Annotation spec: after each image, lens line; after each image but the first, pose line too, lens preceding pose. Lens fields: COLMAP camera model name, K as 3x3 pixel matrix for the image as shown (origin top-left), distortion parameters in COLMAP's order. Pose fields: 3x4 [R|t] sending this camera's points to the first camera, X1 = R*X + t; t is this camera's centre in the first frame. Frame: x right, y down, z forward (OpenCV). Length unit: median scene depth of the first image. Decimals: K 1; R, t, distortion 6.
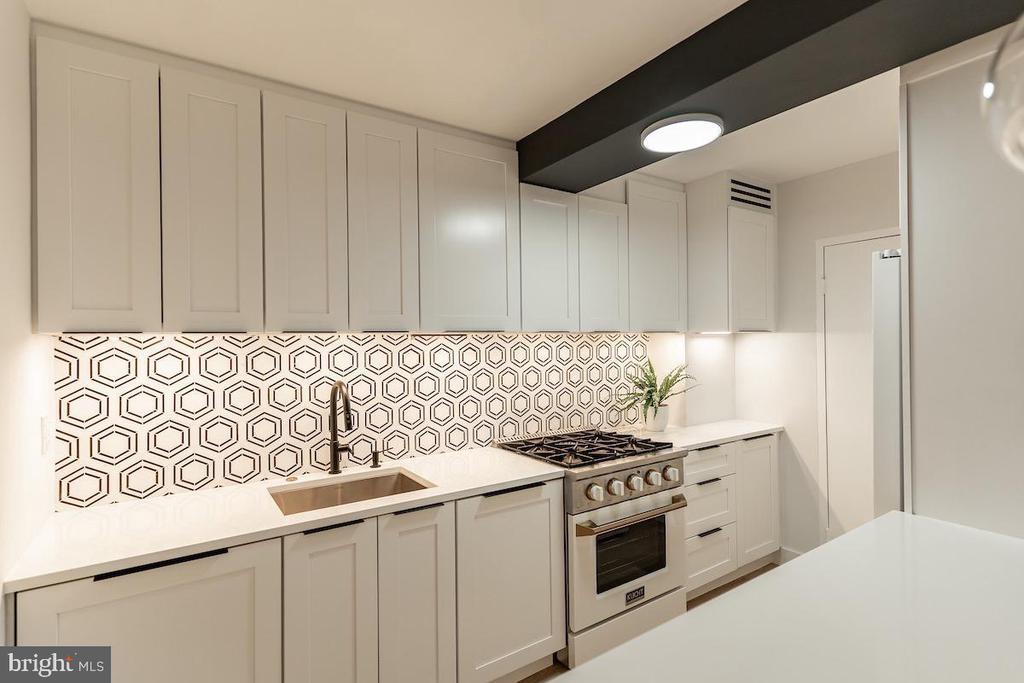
lens RADIAL K [[506.5, 0, 543.3], [0, 506.5, 339.3], [0, 0, 1]] dist [0.003953, 0.001087]
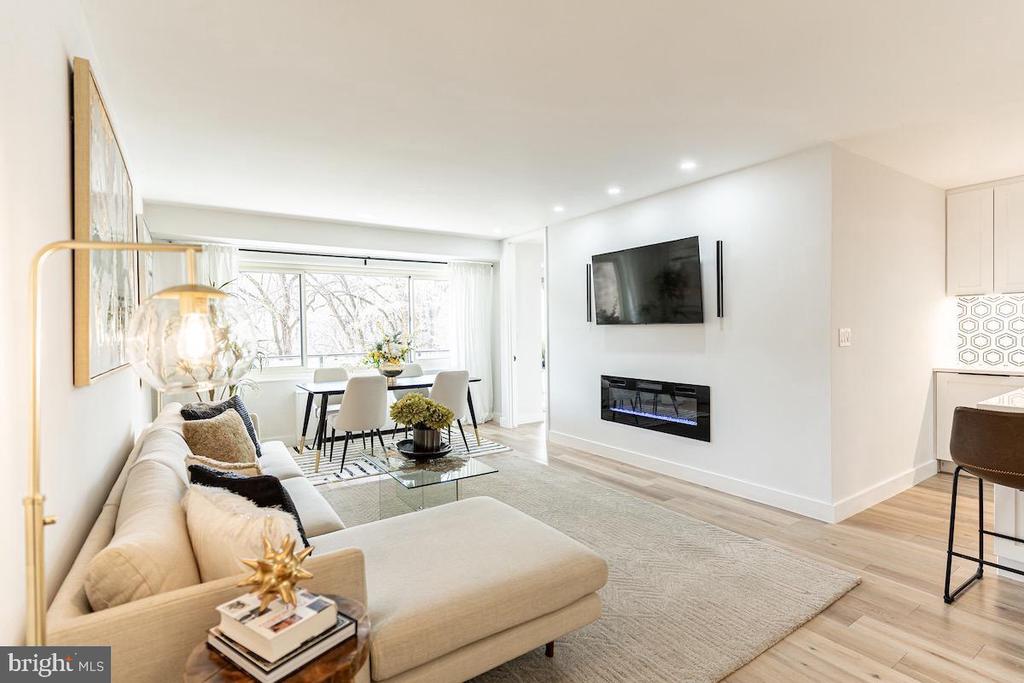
lens RADIAL K [[481.3, 0, 509.1], [0, 481.3, 338.8], [0, 0, 1]] dist [0.001072, 0.000363]
pose [[-0.048199, 0.034721, -0.998234, 1.198307], [0.020425, 0.999221, 0.033769, 0.053264], [0.998629, -0.018761, -0.048871, -0.874783]]
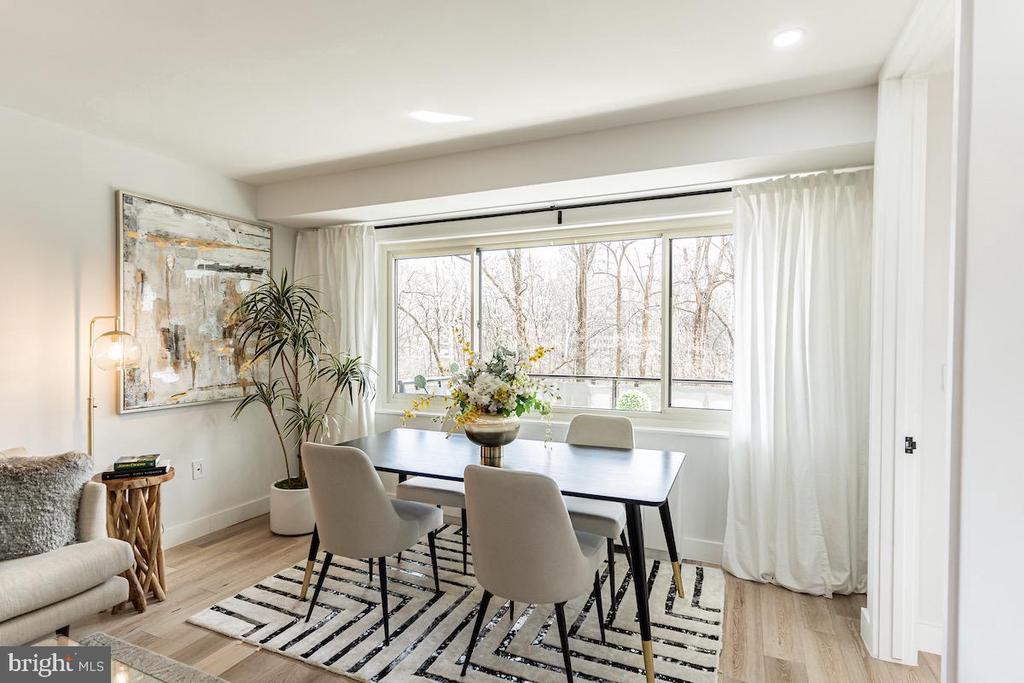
lens RADIAL K [[509.6, 0, 504.7], [0, 509.6, 346.3], [0, 0, 1]] dist [0.000022, -0.000077]
pose [[-0.869447, 0.021300, -0.493567, -0.360306], [0.012685, 0.999703, 0.020797, 0.054517], [0.493864, 0.011821, -0.869459, -0.569432]]
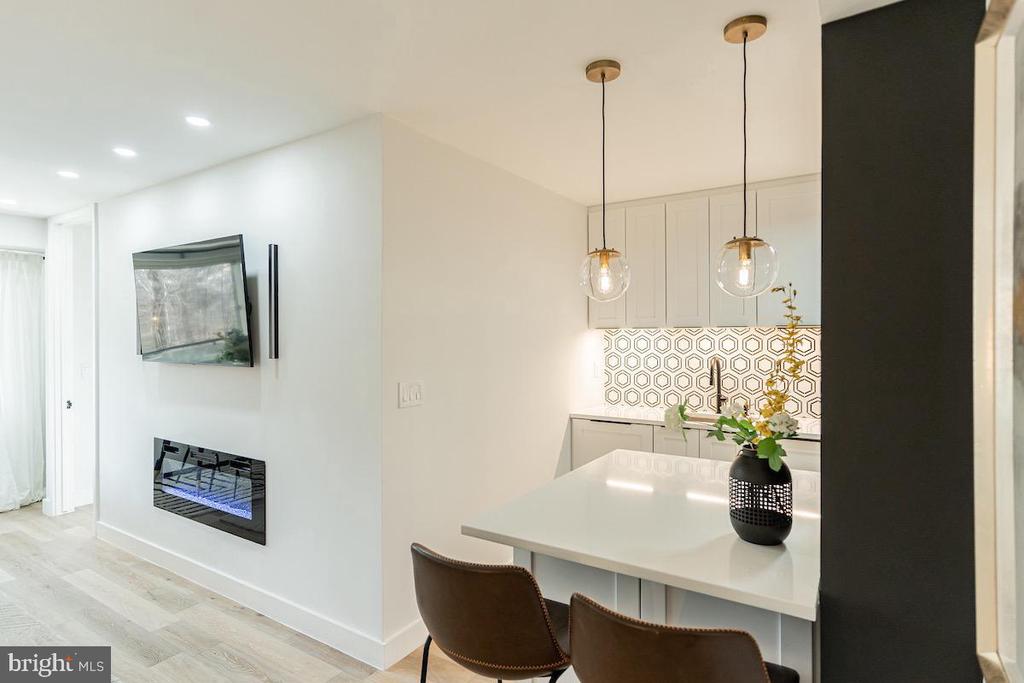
lens RADIAL K [[548.2, 0, 491.1], [0, 548.2, 338.8], [0, 0, 1]] dist [0.004194, 0.001588]
pose [[0.344471, 0.018409, -0.938617, 0.894245], [0.003154, 0.999779, 0.020766, -0.013145], [0.938792, -0.010114, 0.344337, -0.262845]]
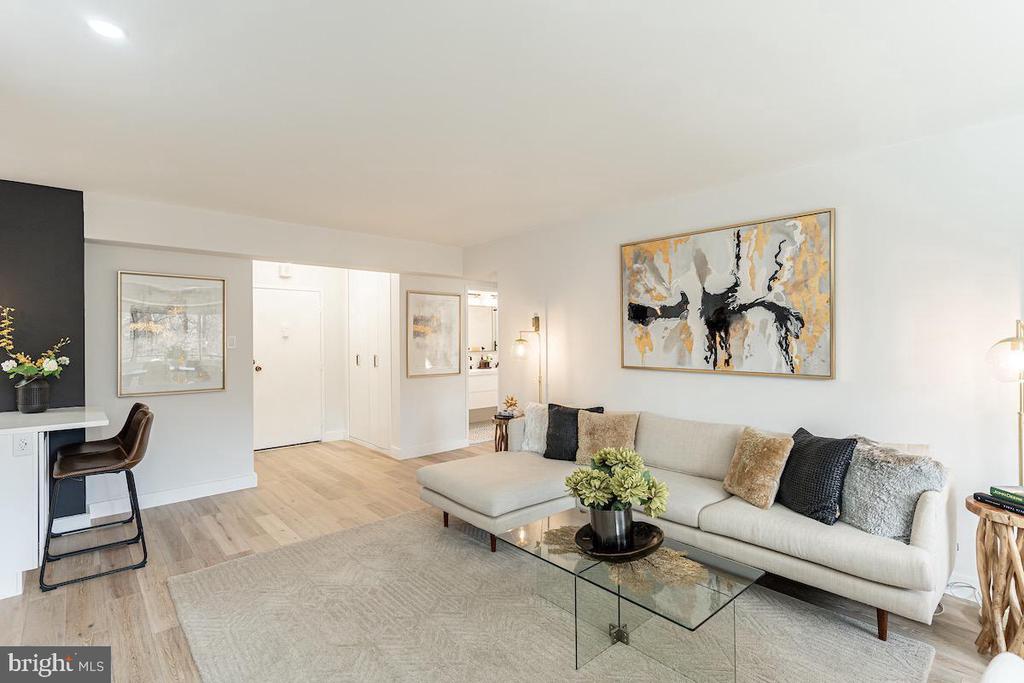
lens RADIAL K [[481.3, 0, 509.1], [0, 481.3, 338.8], [0, 0, 1]] dist [0.001072, 0.000363]
pose [[-0.099709, 0.016799, 0.994875, -0.949503], [0.004586, 0.999855, -0.016423, 0.048047], [-0.995006, 0.002925, -0.099772, -0.904019]]
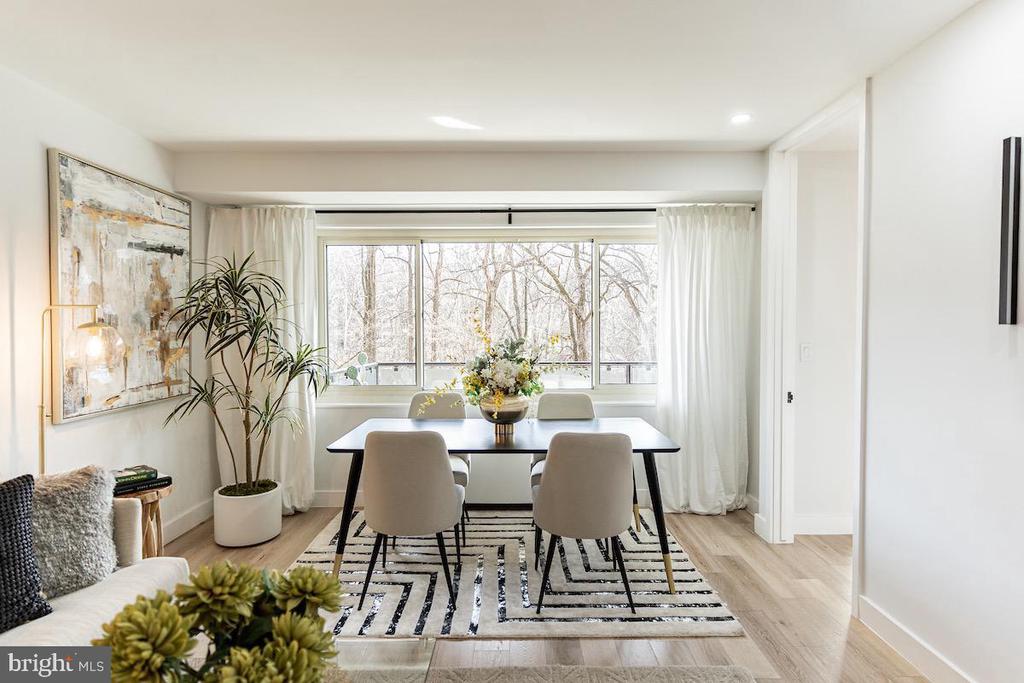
lens RADIAL K [[533.9, 0, 509.9], [0, 533.9, 336.9], [0, 0, 1]] dist [-0.002366, 0.000118]
pose [[-0.589949, 0.034392, -0.806708, 0.126463], [0.015069, 0.999387, 0.031587, 0.041619], [0.807300, 0.006478, -0.590106, -0.752344]]
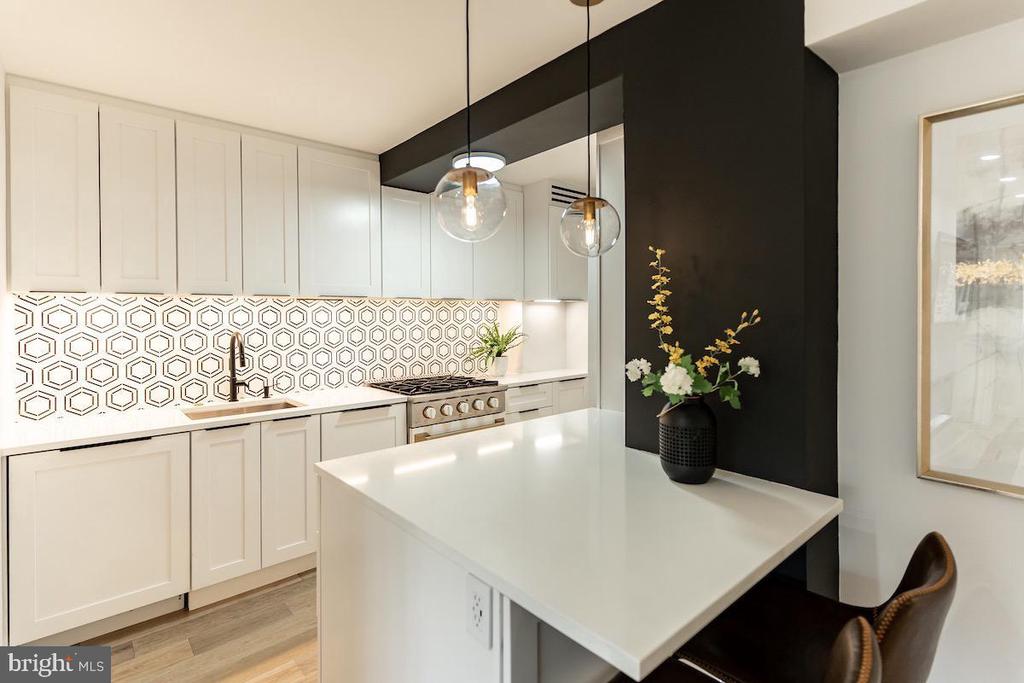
lens RADIAL K [[499.0, 0, 521.6], [0, 499.0, 318.4], [0, 0, 1]] dist [0.002544, -0.000305]
pose [[0.994787, 0.006540, 0.101761, 0.189139], [-0.007686, 0.999911, 0.010874, 0.023229], [-0.101681, -0.011599, 0.994749, -0.347241]]
